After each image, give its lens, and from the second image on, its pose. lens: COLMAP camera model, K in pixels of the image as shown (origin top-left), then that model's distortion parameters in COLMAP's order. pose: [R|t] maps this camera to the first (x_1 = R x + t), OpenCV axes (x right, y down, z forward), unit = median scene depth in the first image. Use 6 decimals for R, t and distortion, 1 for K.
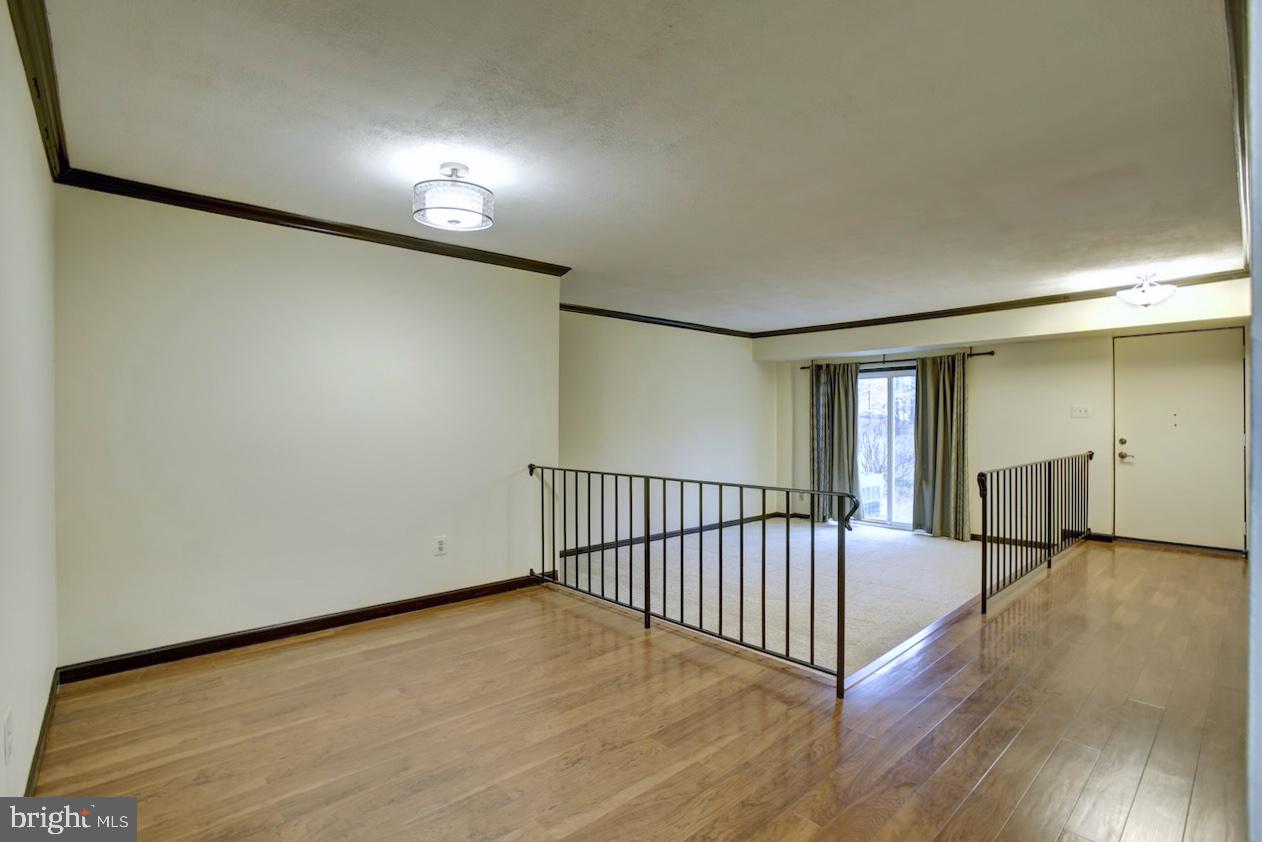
lens RADIAL K [[590.3, 0, 634.1], [0, 590.3, 421.3], [0, 0, 1]] dist [-0.082956, 0.049749]
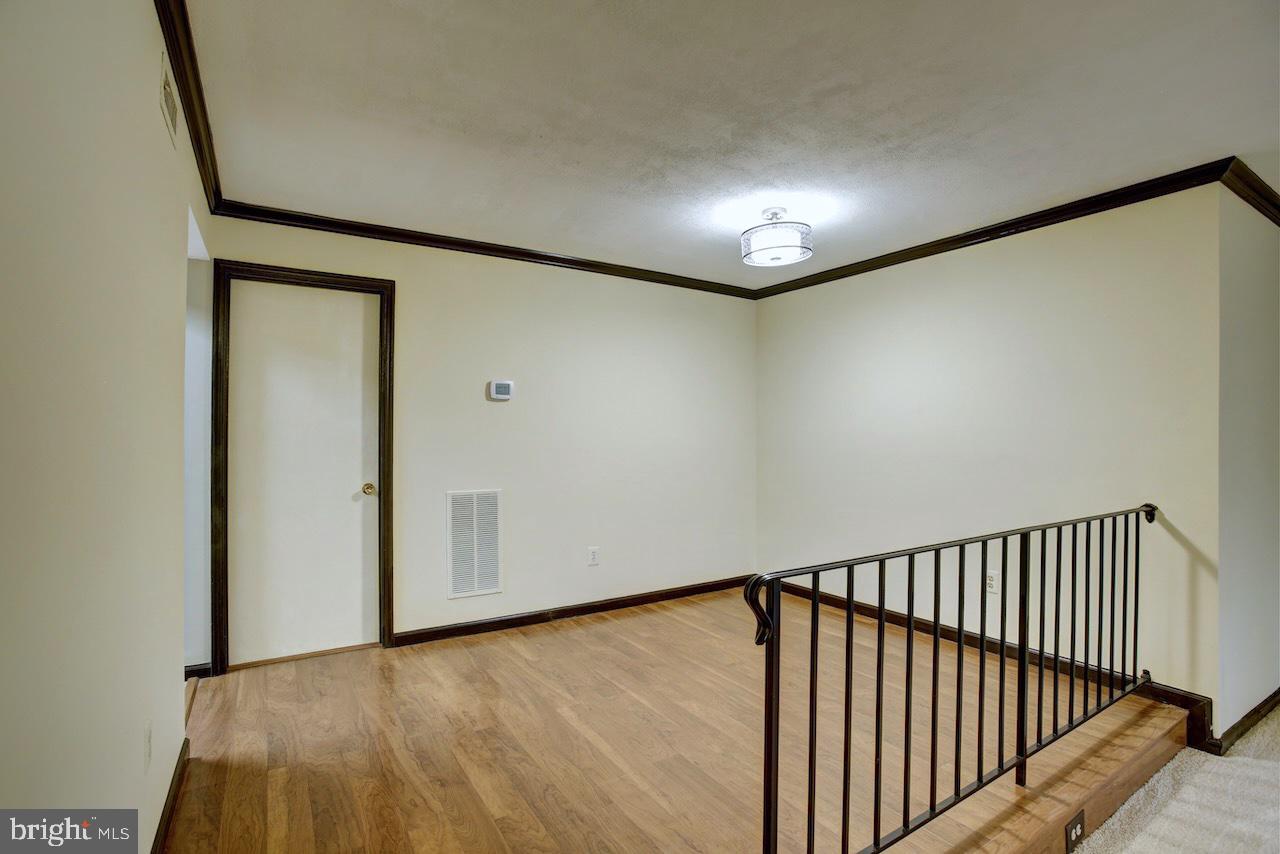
lens RADIAL K [[598.7, 0, 643.2], [0, 598.7, 427.3], [0, 0, 1]] dist [-0.082956, 0.049749]
pose [[-0.158234, -0.017236, -0.987251, 1.101985], [-0.003253, 0.999851, -0.016934, 0.006946], [0.987396, 0.000532, -0.158267, 1.174383]]
